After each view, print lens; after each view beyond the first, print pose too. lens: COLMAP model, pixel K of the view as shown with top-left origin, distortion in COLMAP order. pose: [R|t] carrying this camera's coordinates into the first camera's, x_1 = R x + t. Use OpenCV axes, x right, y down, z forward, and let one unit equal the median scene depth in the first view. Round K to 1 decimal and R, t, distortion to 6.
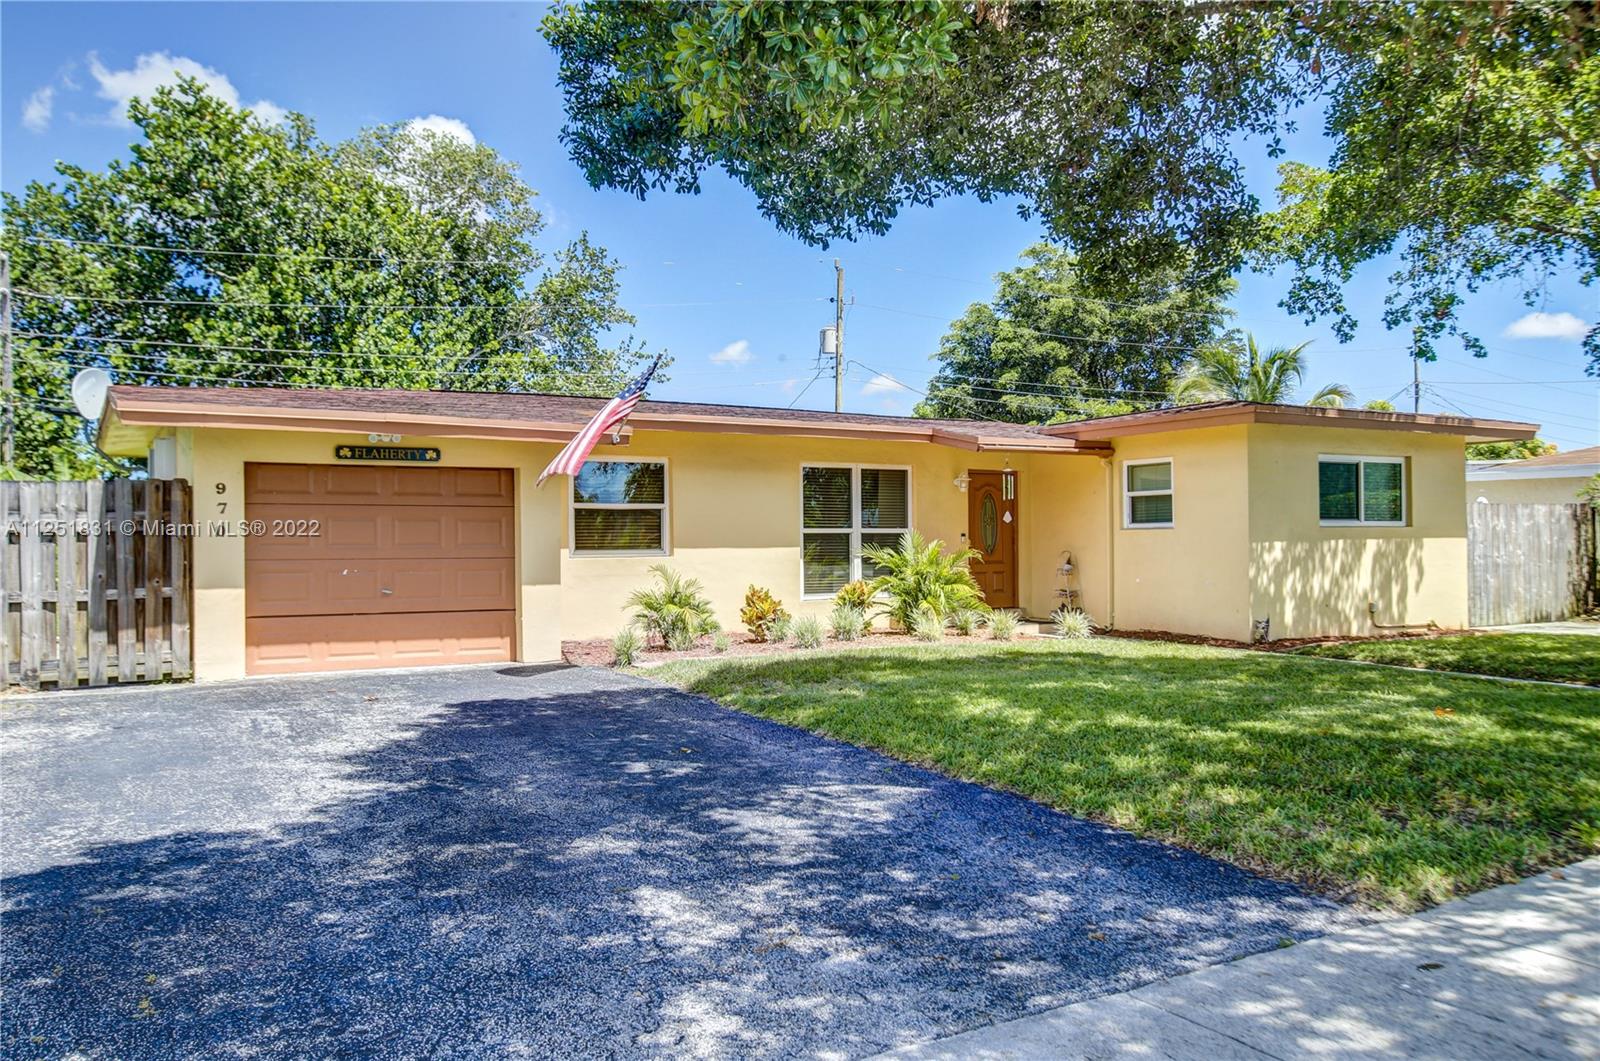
lens RADIAL K [[1289.2, 0, 800.0], [0, 1289.2, 530.5], [0, 0, 1]] dist [0.032067, 0.001563]
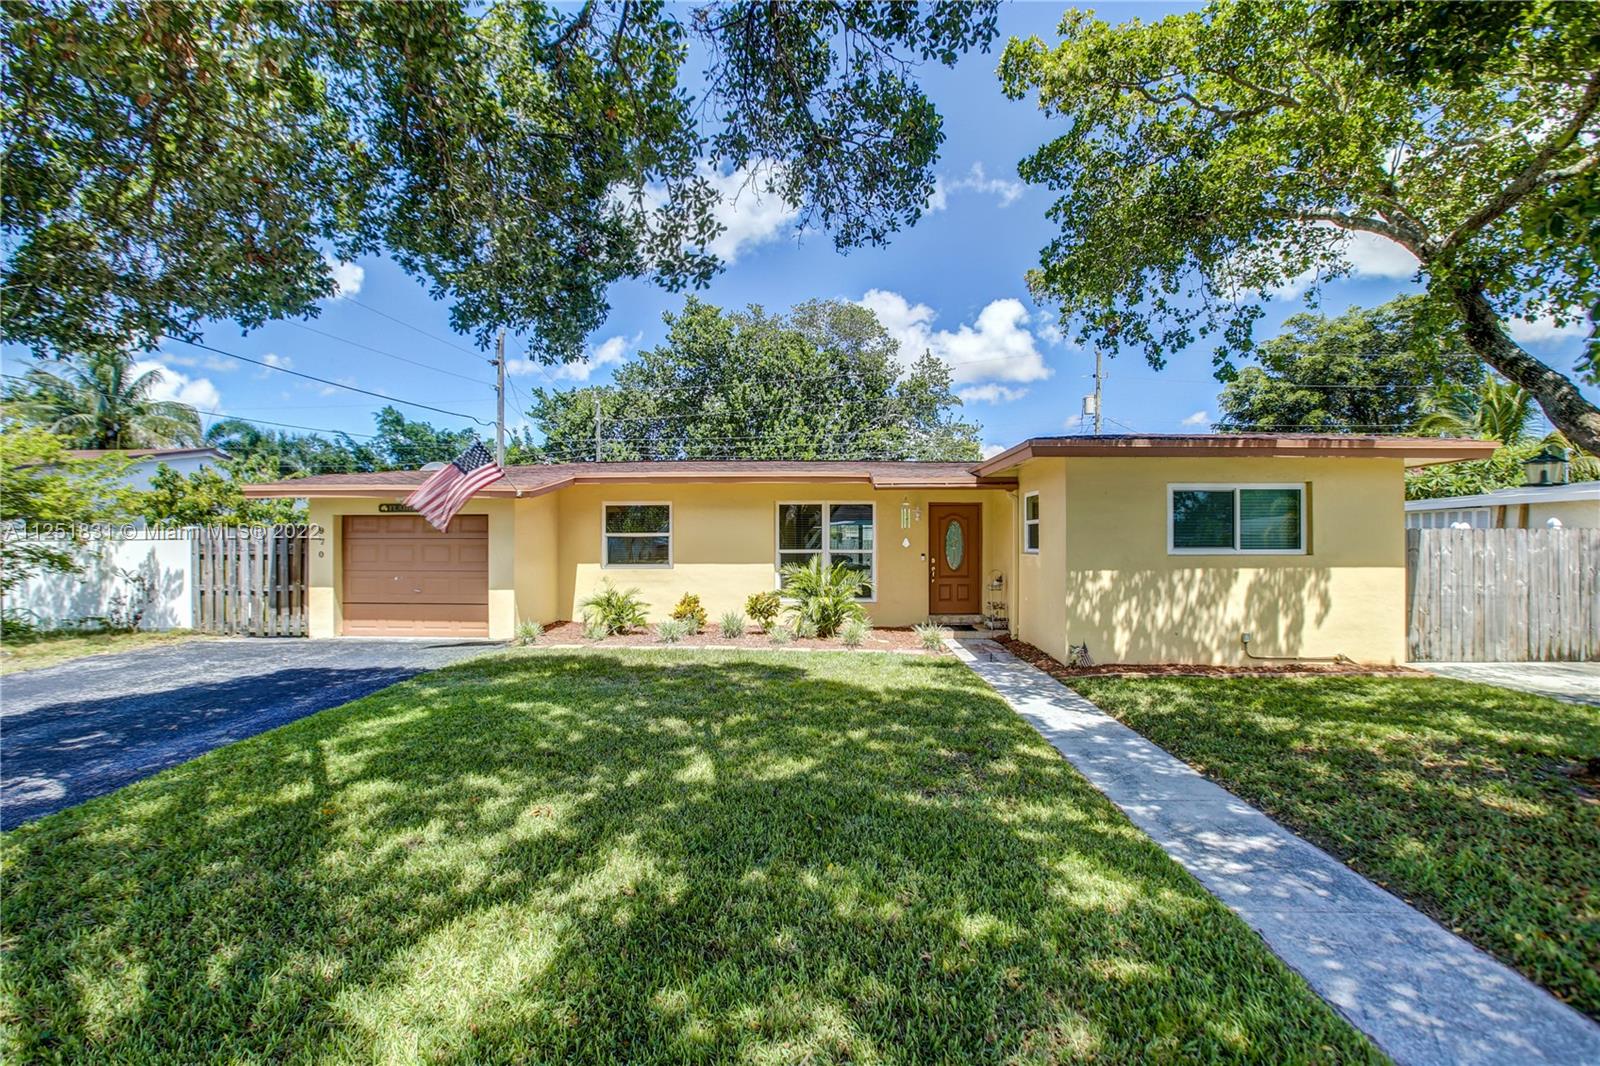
lens RADIAL K [[732.4, 0, 800.0], [0, 732.4, 533.0], [0, 0, 1]] dist [-0.045944, 0.015158]
pose [[0.849392, 0.001274, -0.527760, 0.448520], [0.001298, 0.999989, 0.004504, -0.023091], [0.527760, -0.004511, 0.849381, 0.375667]]
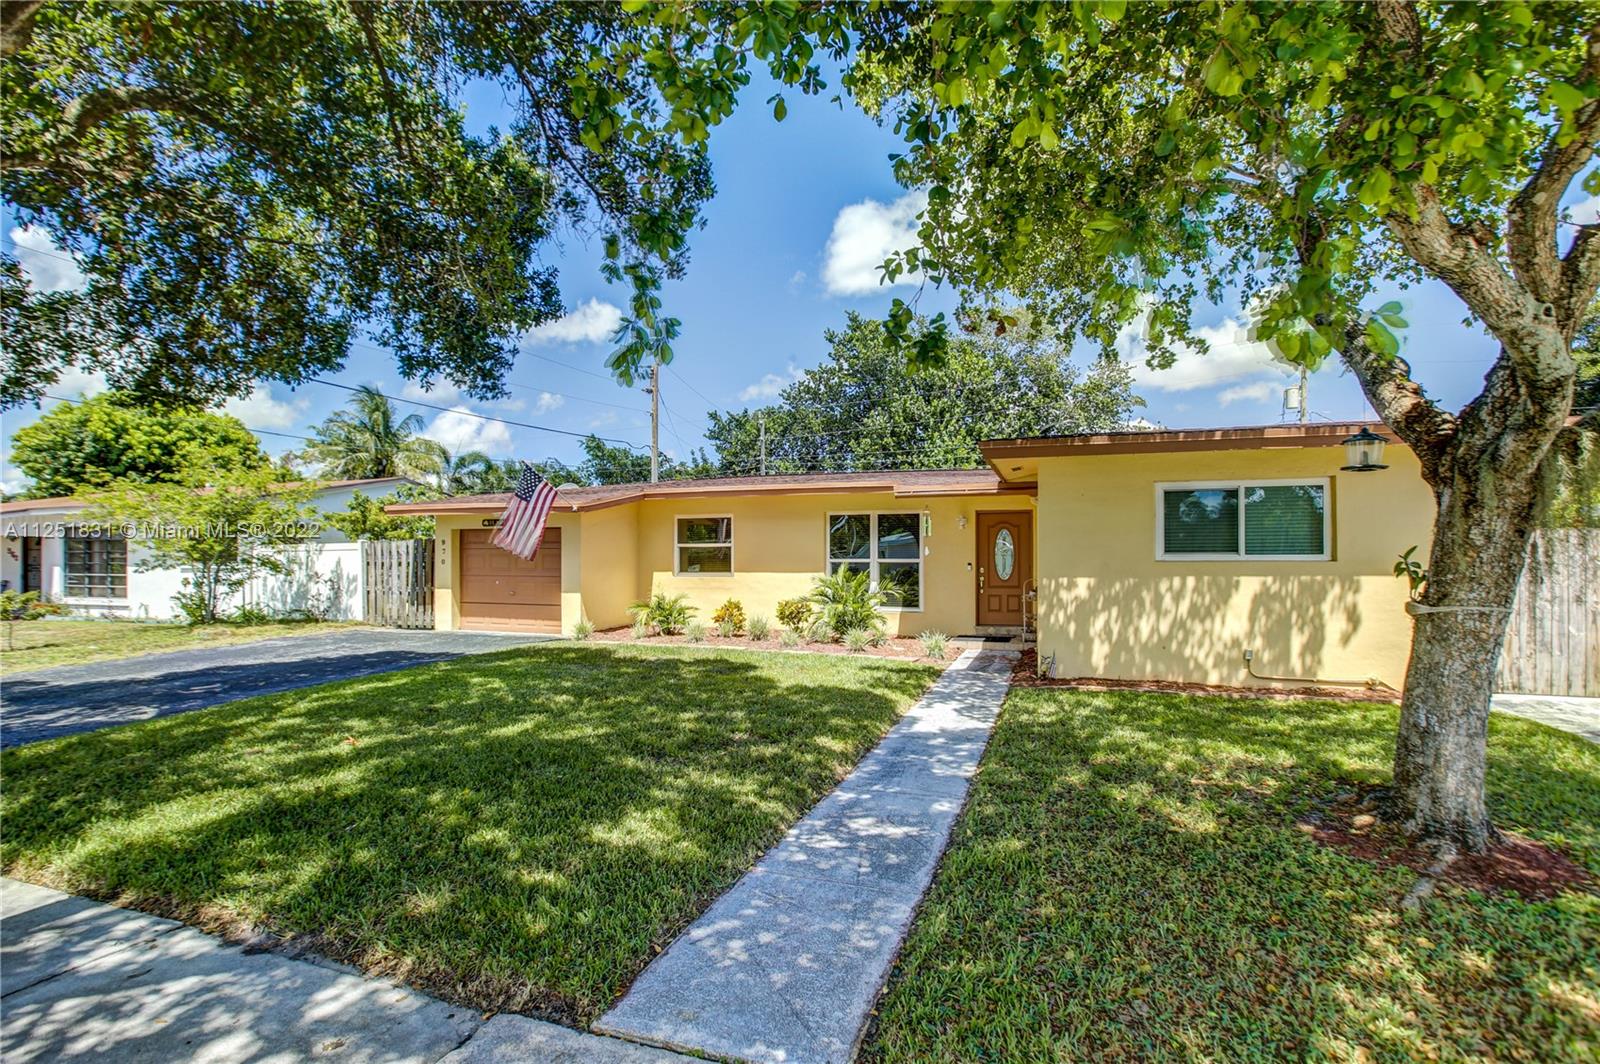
lens RADIAL K [[746.7, 0, 802.8], [0, 746.7, 554.0], [0, 0, 1]] dist [-0.043073, 0.000596]
pose [[0.659478, 0.003540, -0.751715, 0.618661], [0.004778, 0.999949, 0.008900, -0.014568], [0.751708, -0.009461, 0.659428, 0.469705]]
